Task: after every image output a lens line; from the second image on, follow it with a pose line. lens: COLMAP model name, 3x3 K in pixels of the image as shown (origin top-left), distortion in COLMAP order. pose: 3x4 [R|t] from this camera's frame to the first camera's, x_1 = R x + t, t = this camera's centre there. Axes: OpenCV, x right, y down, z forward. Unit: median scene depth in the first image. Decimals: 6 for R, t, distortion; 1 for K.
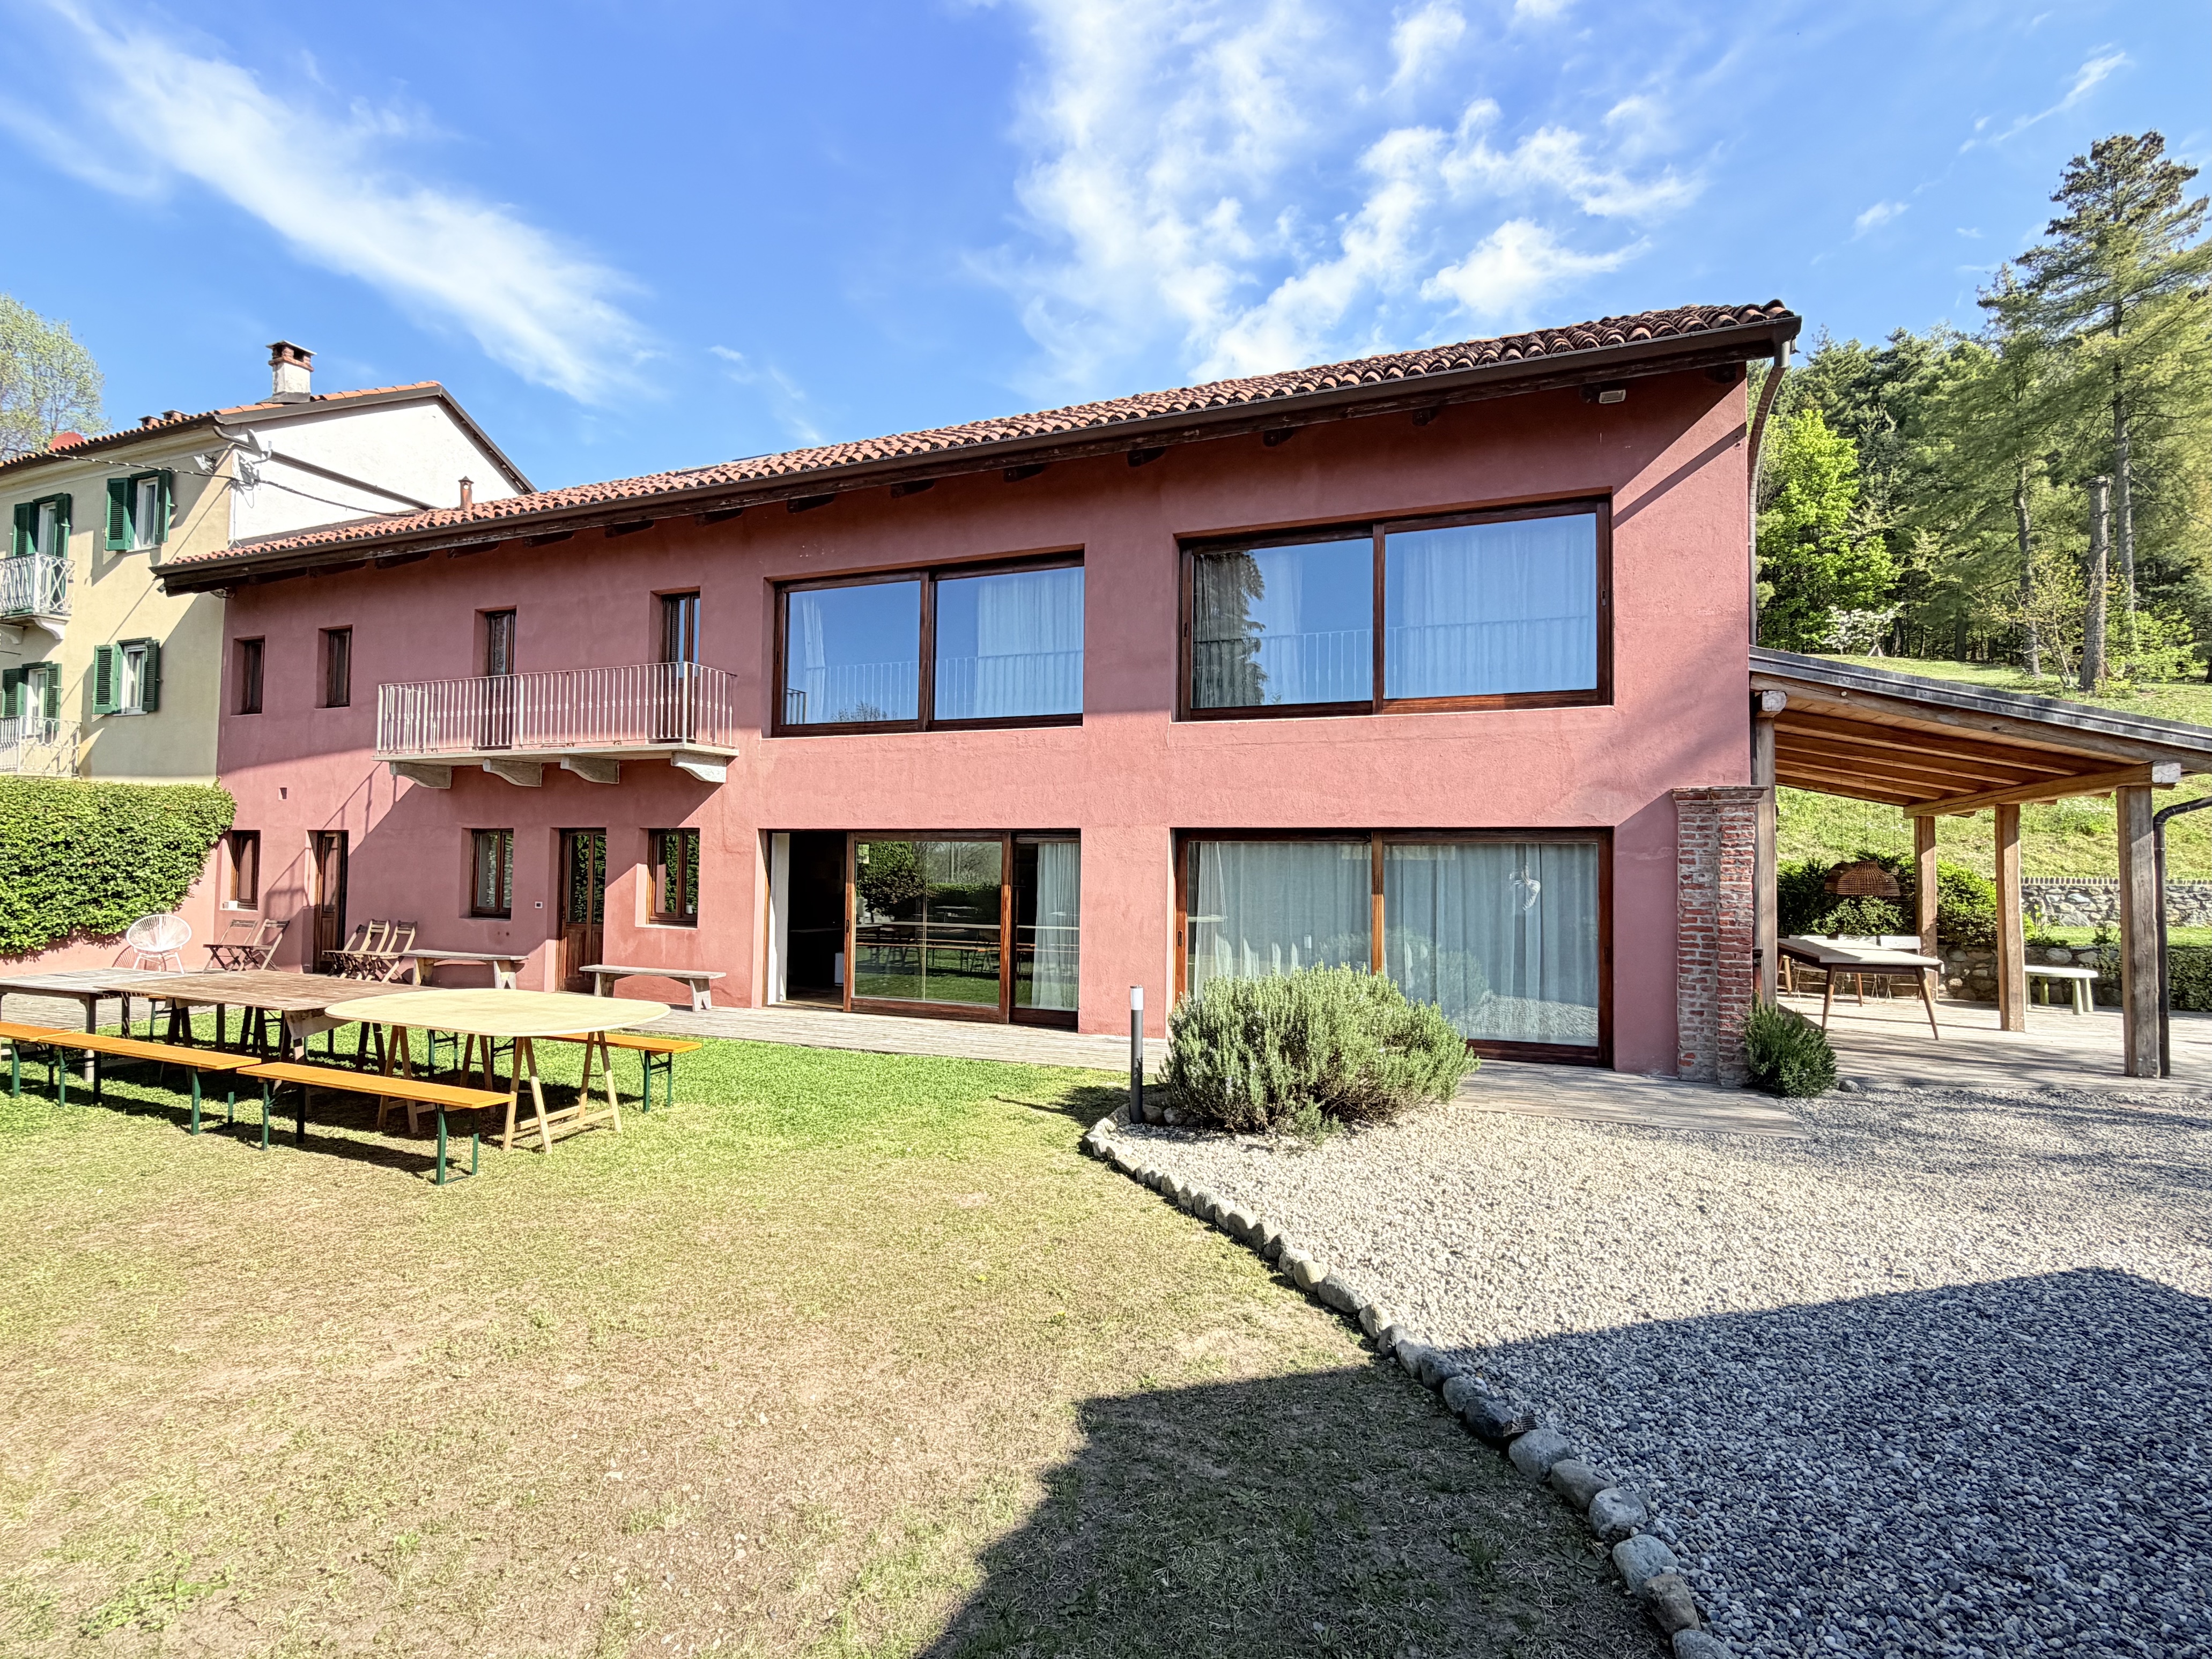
lens RADIAL K [[1054.0, 0, 1135.5], [0, 1054.0, 828.0], [0, 0, 1]] dist [-0.000337, -0.000228]
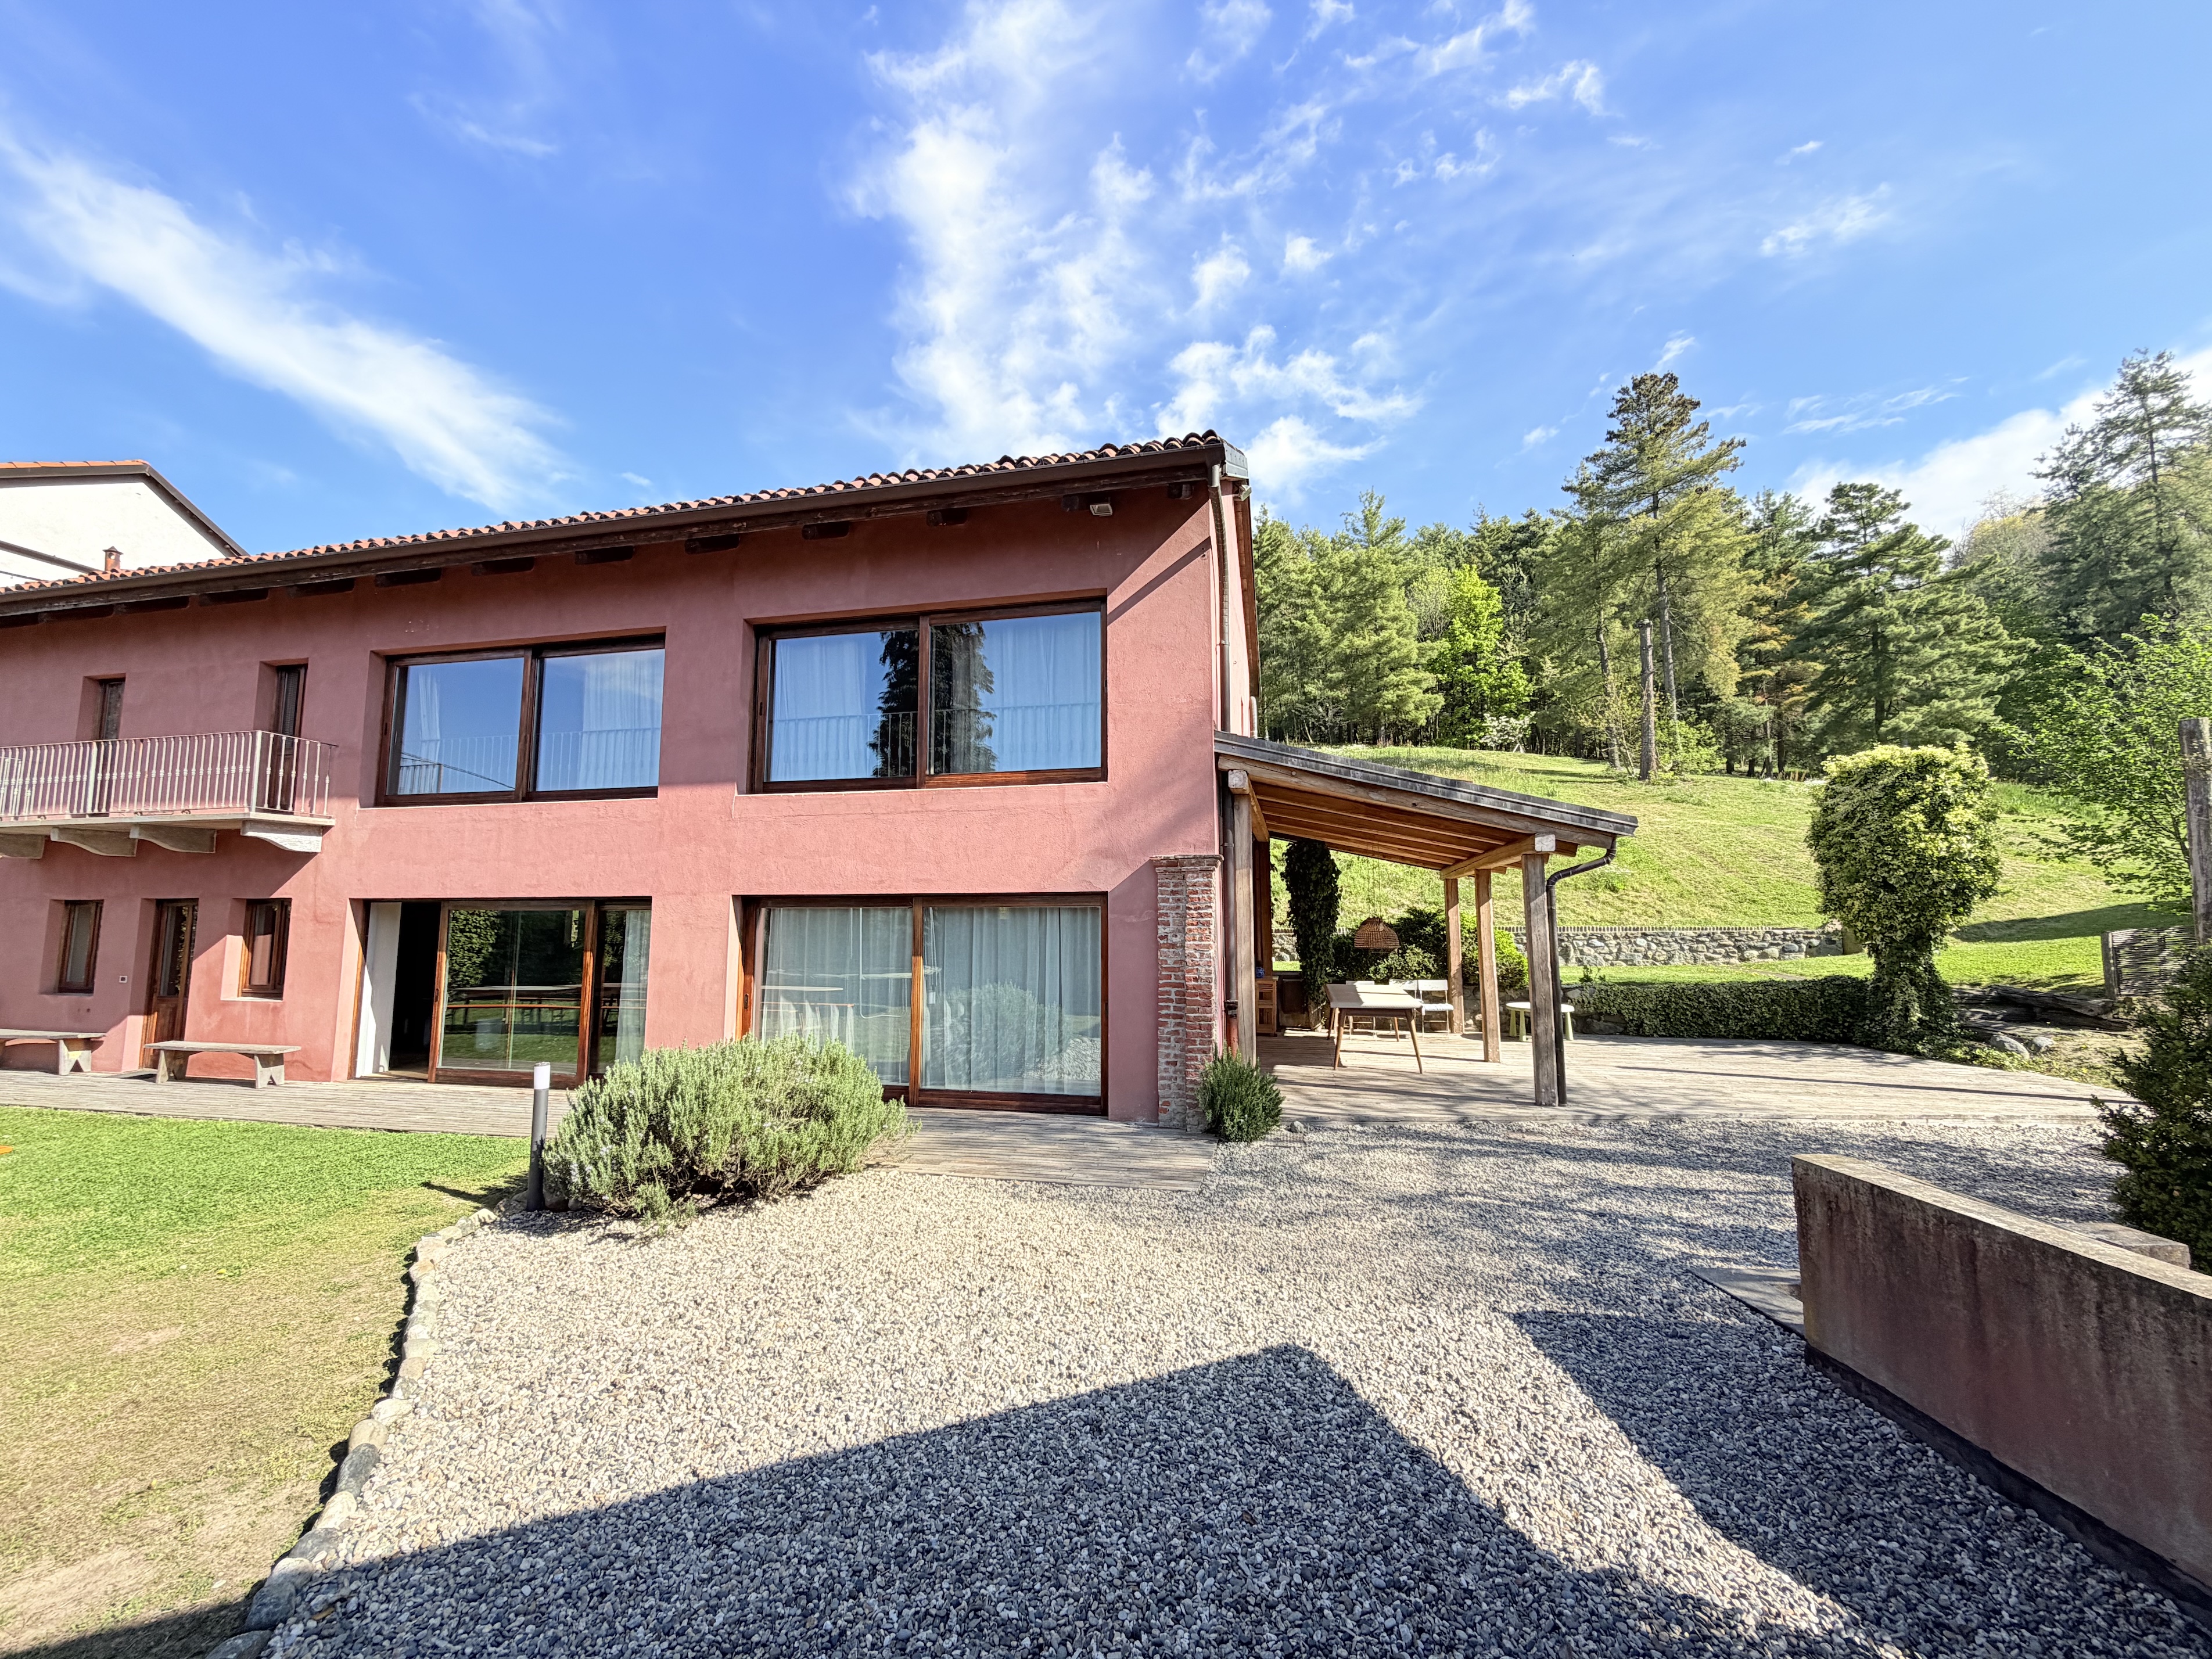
lens RADIAL K [[880.8, 0, 1110.1], [0, 880.8, 828.3], [0, 0, 1]] dist [-0.000020, 0.000363]
pose [[0.988793, 0.002598, 0.149268, 0.214893], [0.007569, 0.997690, -0.067508, -0.003583], [-0.149098, 0.067881, 0.986490, 0.061555]]
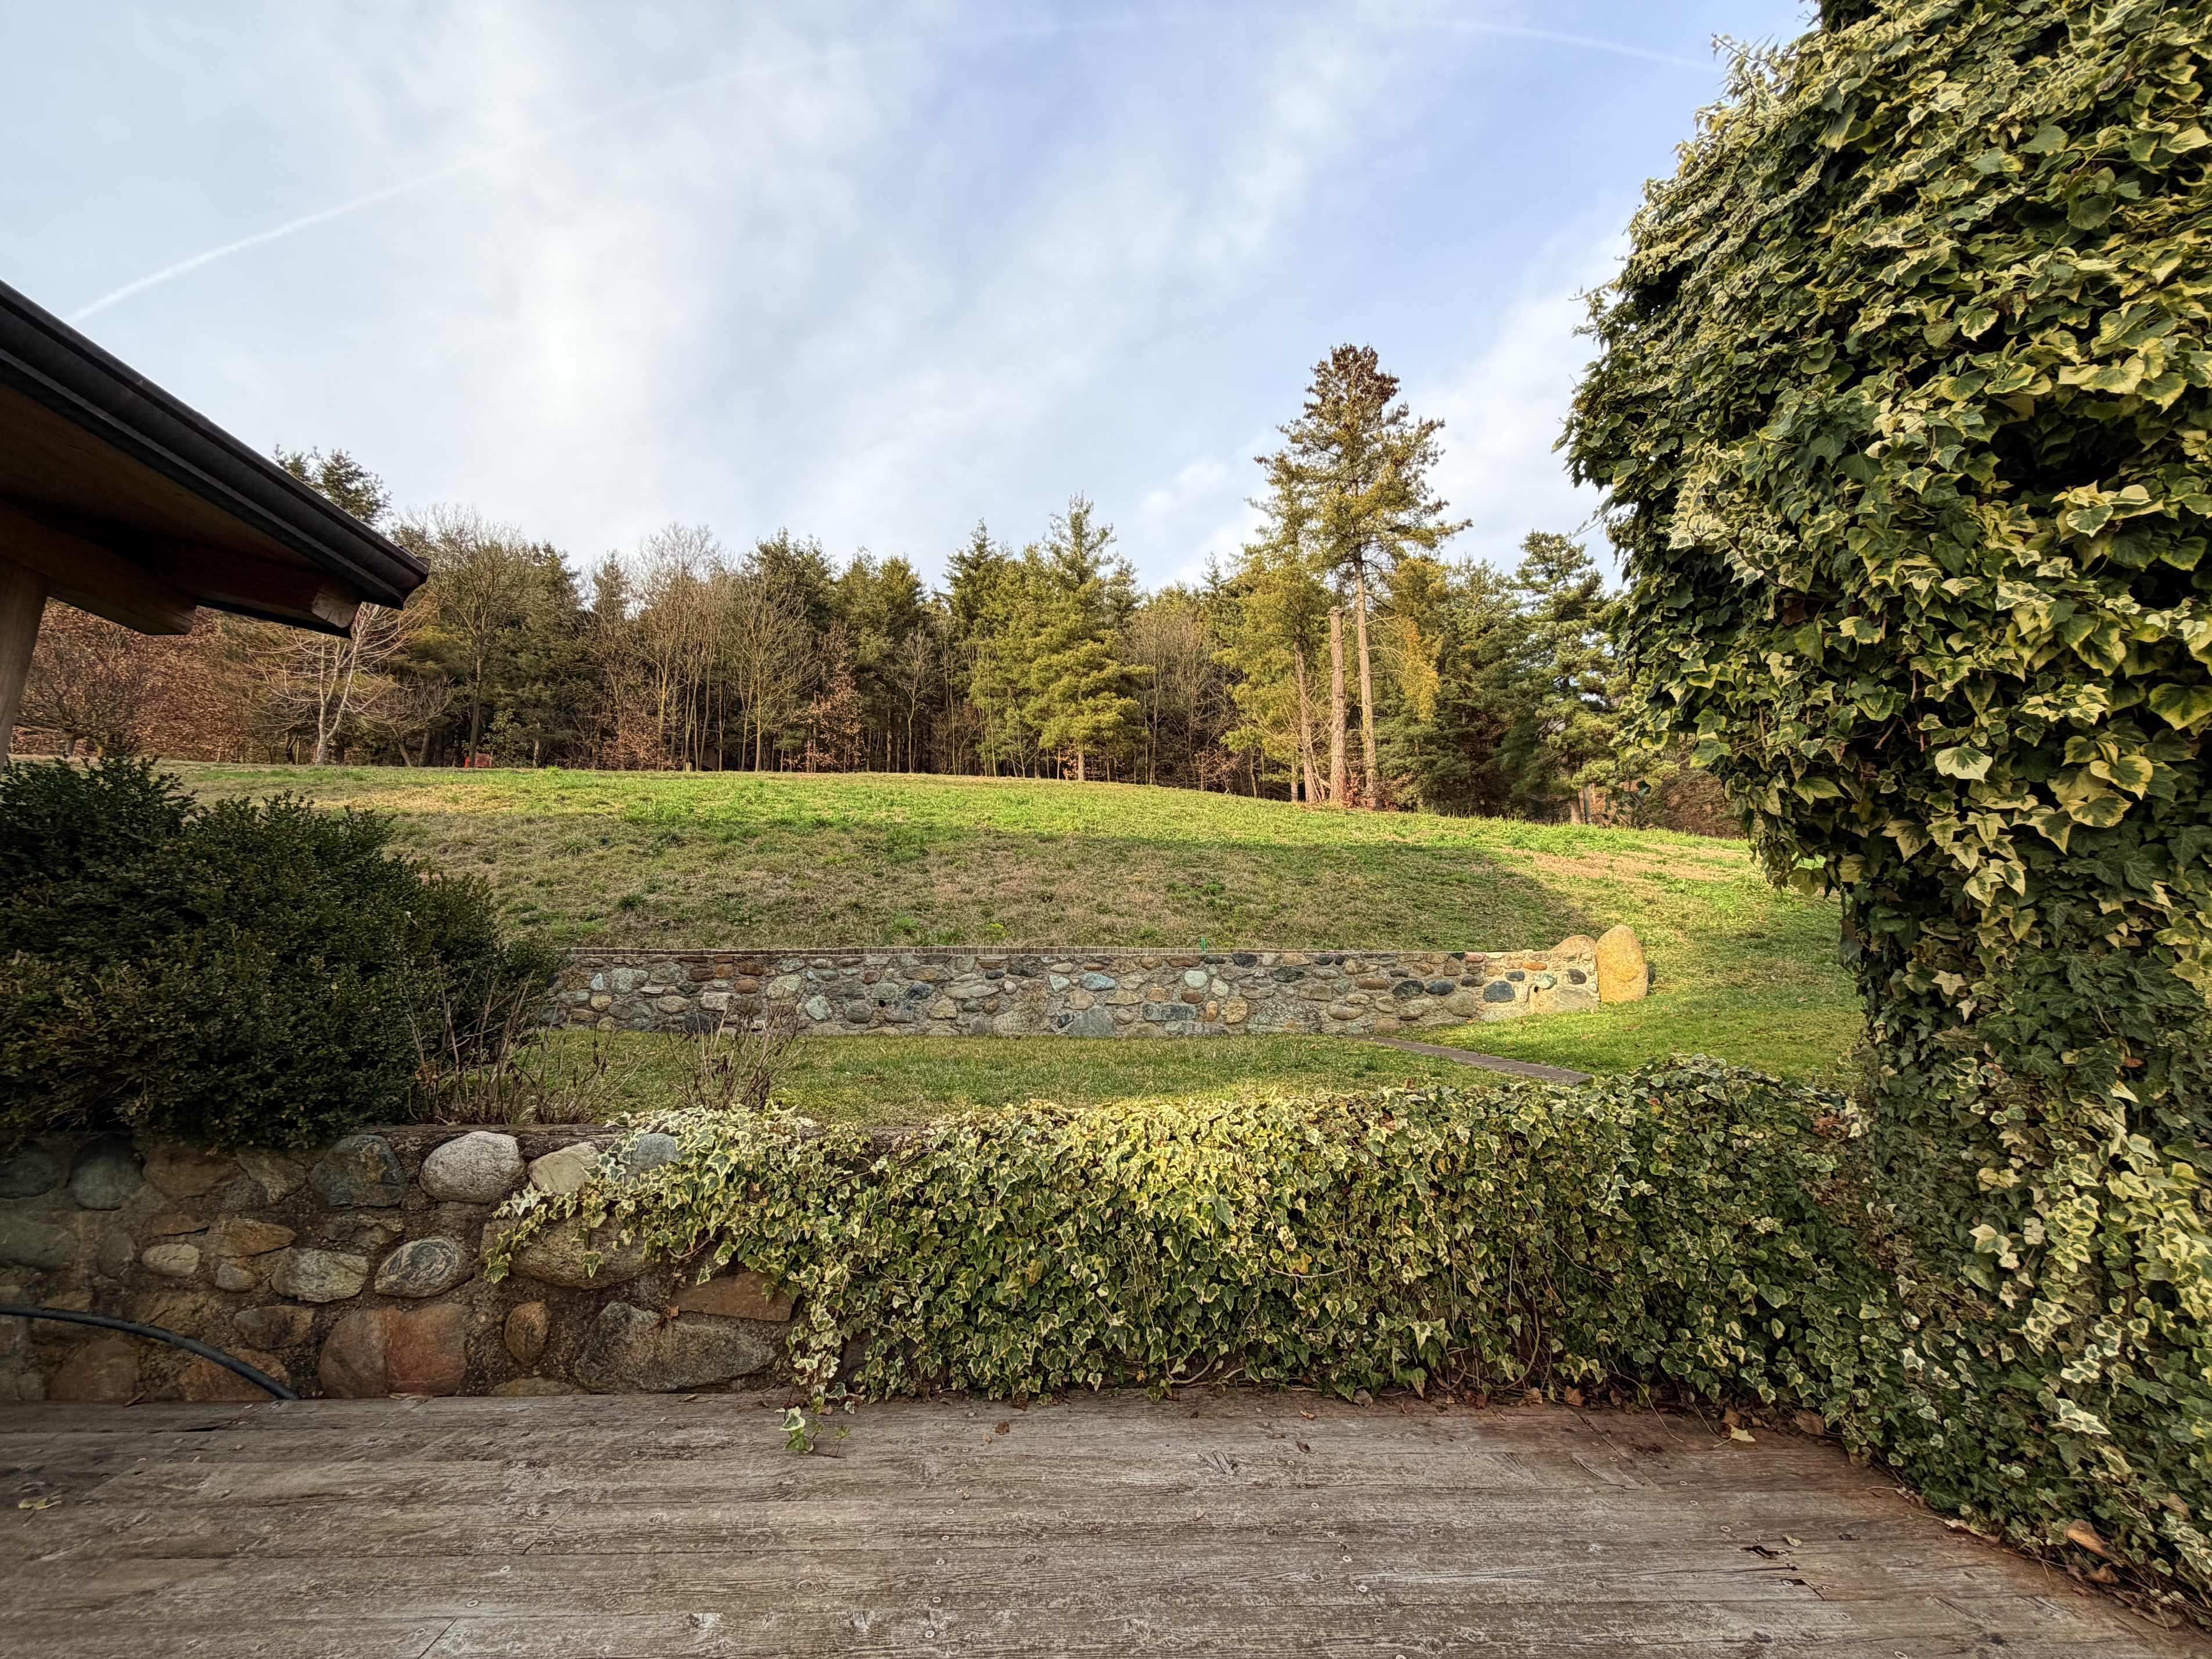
lens RADIAL K [[880.8, 0, 1110.1], [0, 880.8, 828.3], [0, 0, 1]] dist [-0.000020, 0.000363]
pose [[0.919668, 0.064557, 0.387353, 0.945244], [-0.005058, 0.988260, -0.152698, 0.077963], [-0.392663, 0.138473, 0.909198, 0.784469]]
